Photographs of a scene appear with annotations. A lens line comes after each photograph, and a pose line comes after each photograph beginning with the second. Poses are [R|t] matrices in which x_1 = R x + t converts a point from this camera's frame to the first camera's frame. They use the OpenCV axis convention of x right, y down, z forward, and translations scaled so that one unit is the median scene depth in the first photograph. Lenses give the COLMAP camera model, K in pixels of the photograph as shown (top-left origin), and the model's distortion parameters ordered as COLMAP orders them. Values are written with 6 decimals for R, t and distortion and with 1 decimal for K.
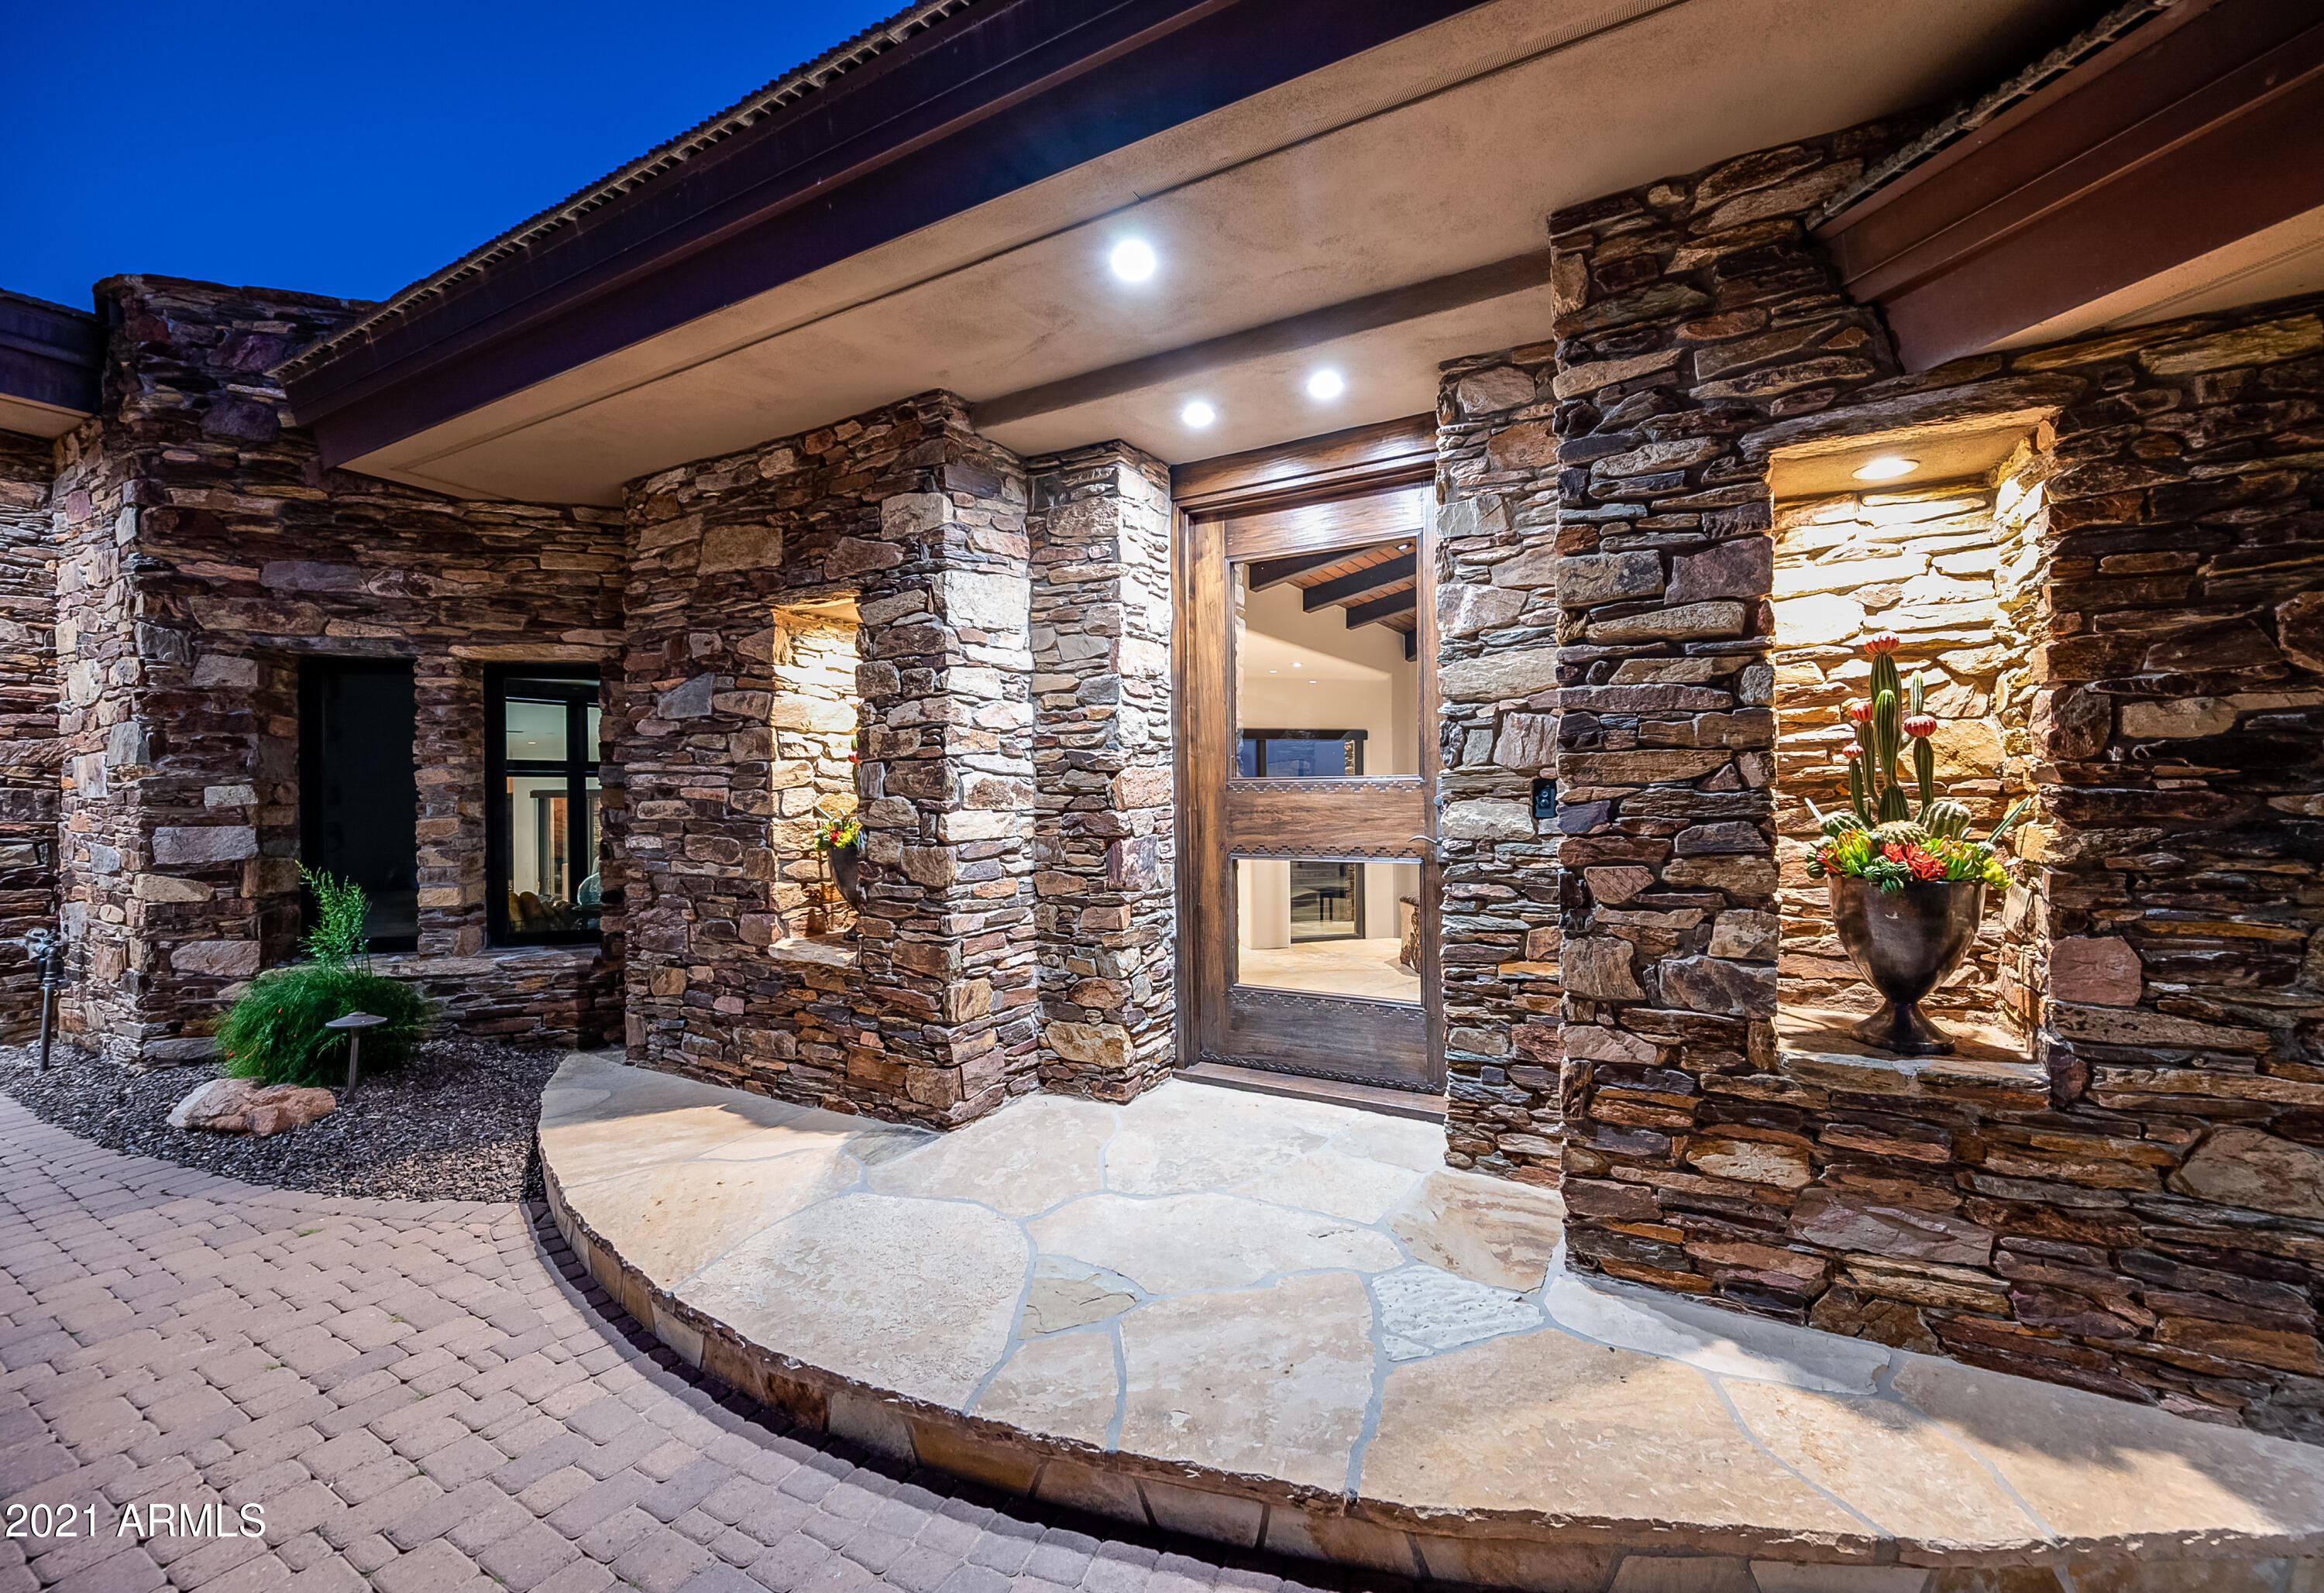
lens RADIAL K [[1106.4, 0, 1162.3], [0, 1106.4, 796.0], [0, 0, 1]] dist [0.000005, 0.000010]
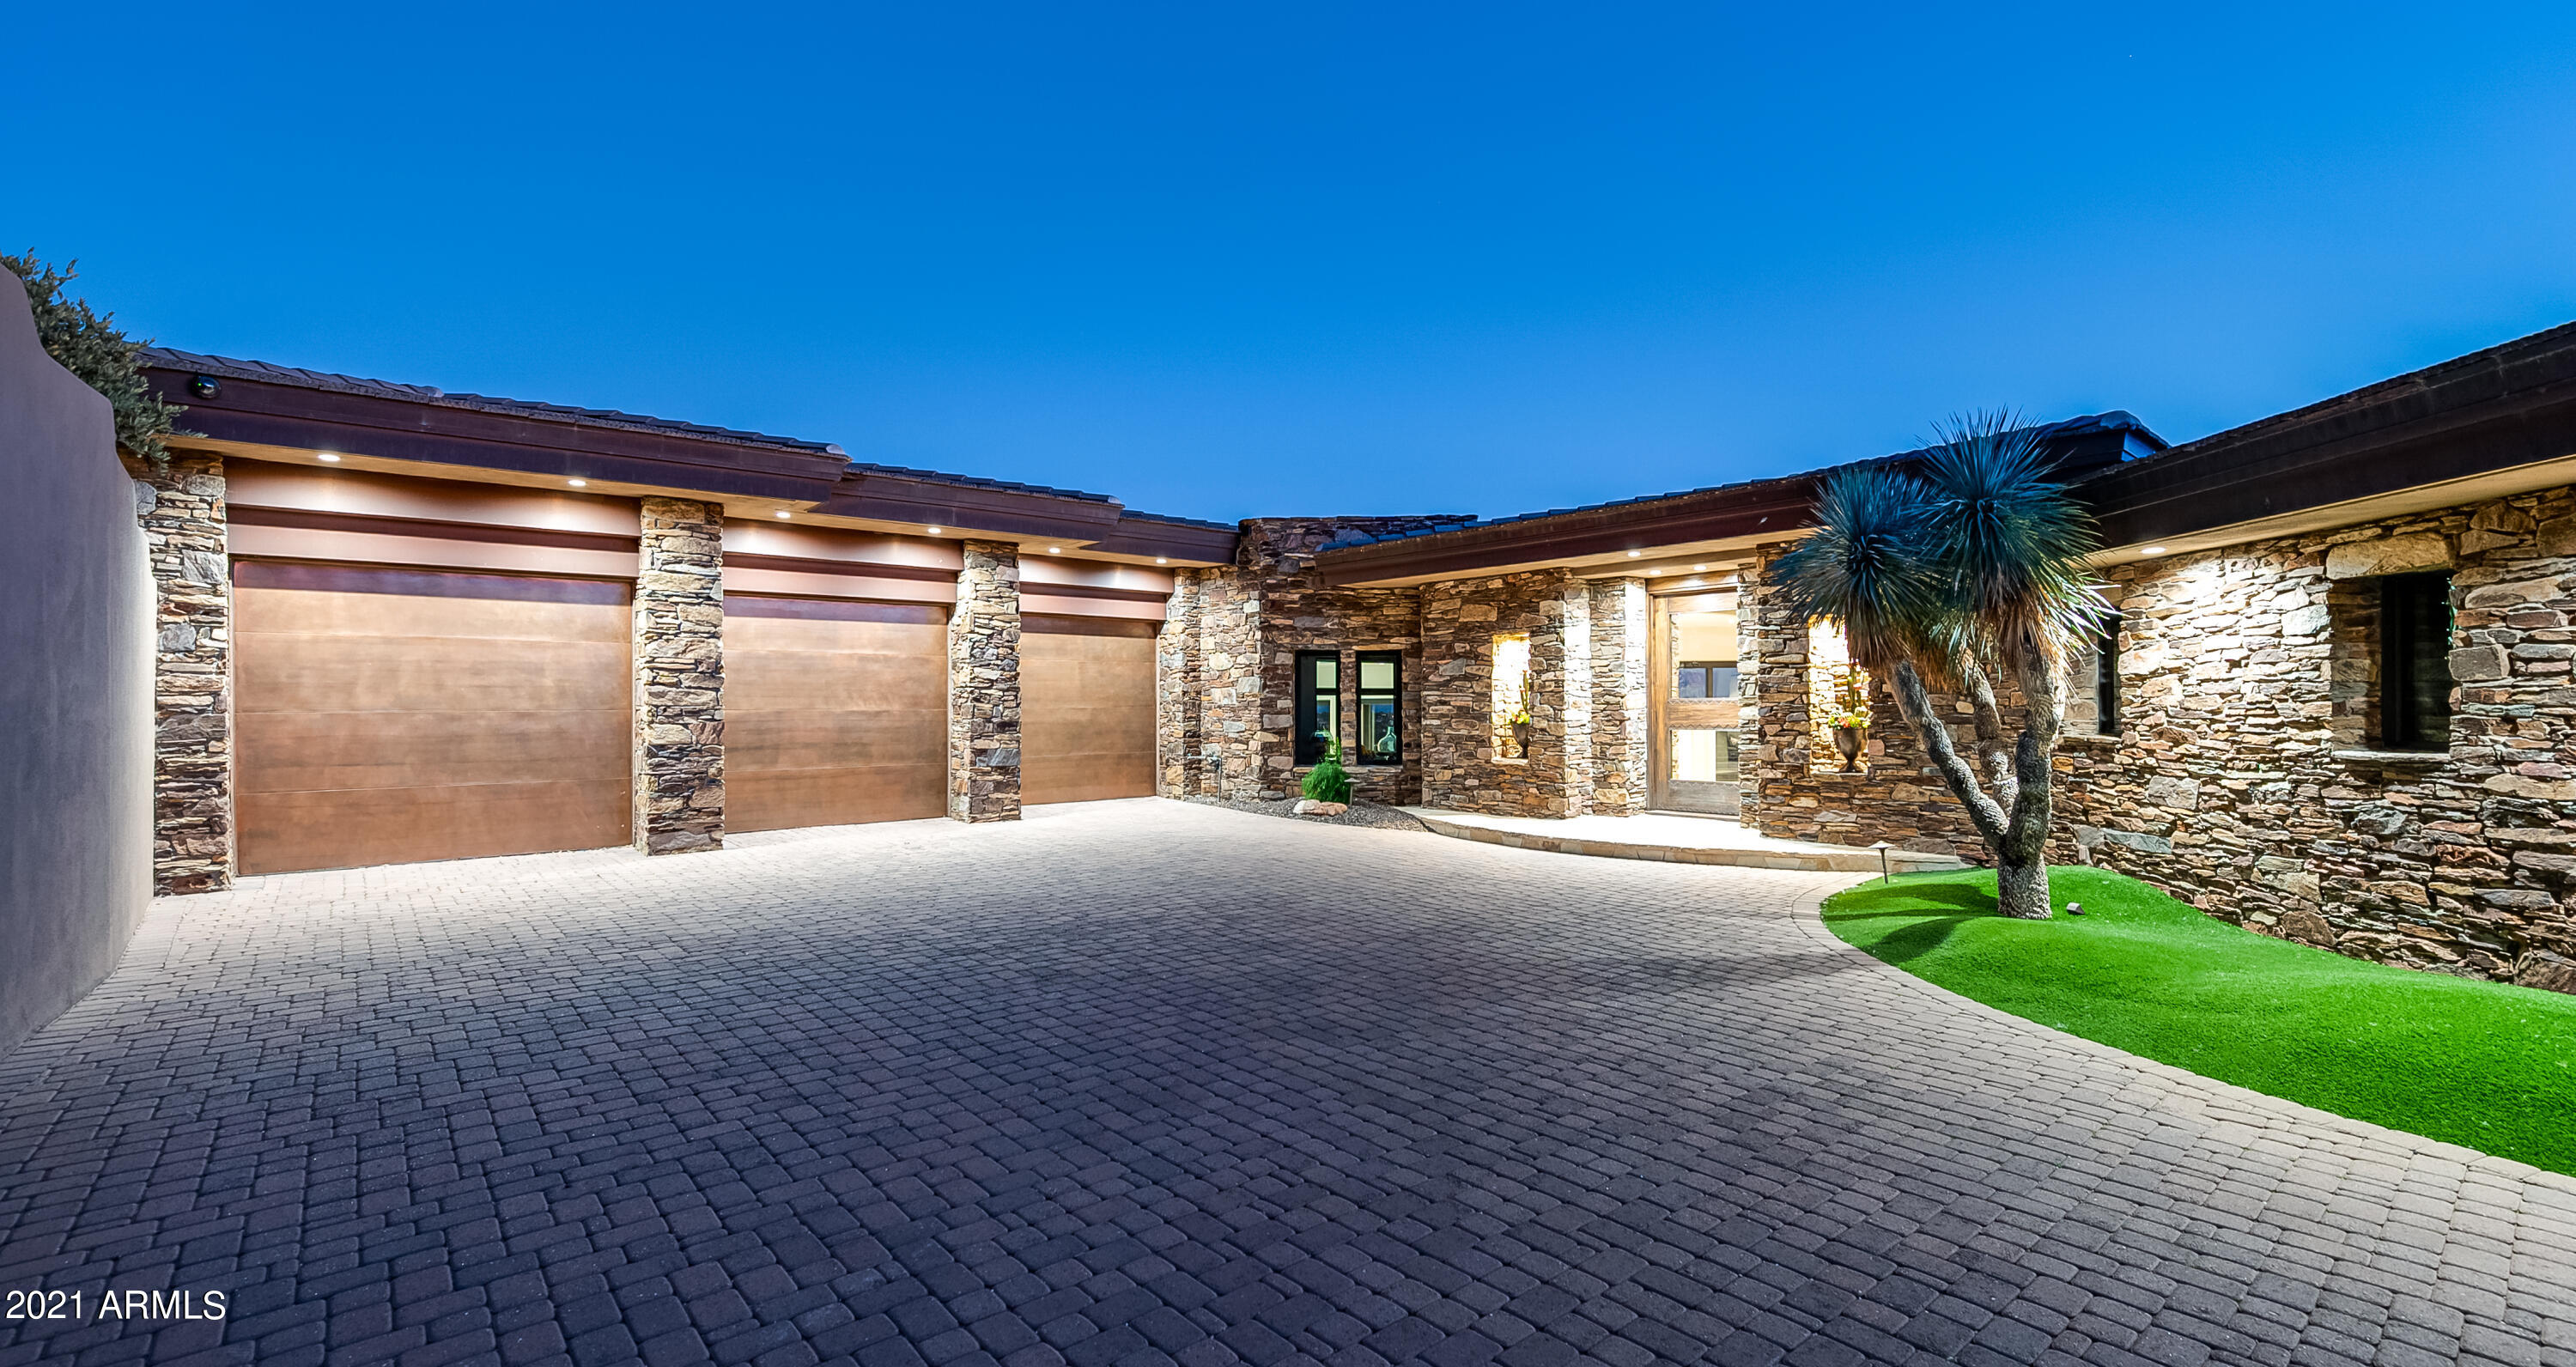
lens RADIAL K [[1119.4, 0, 1288.0], [0, 1119.4, 706.2], [0, 0, 1]] dist [0.001124, 0.000012]
pose [[0.954532, 0.004496, -0.298074, -0.009161], [-0.004341, 0.999990, 0.001179, 0.003064], [0.298076, 0.000168, 0.954542, -1.818661]]
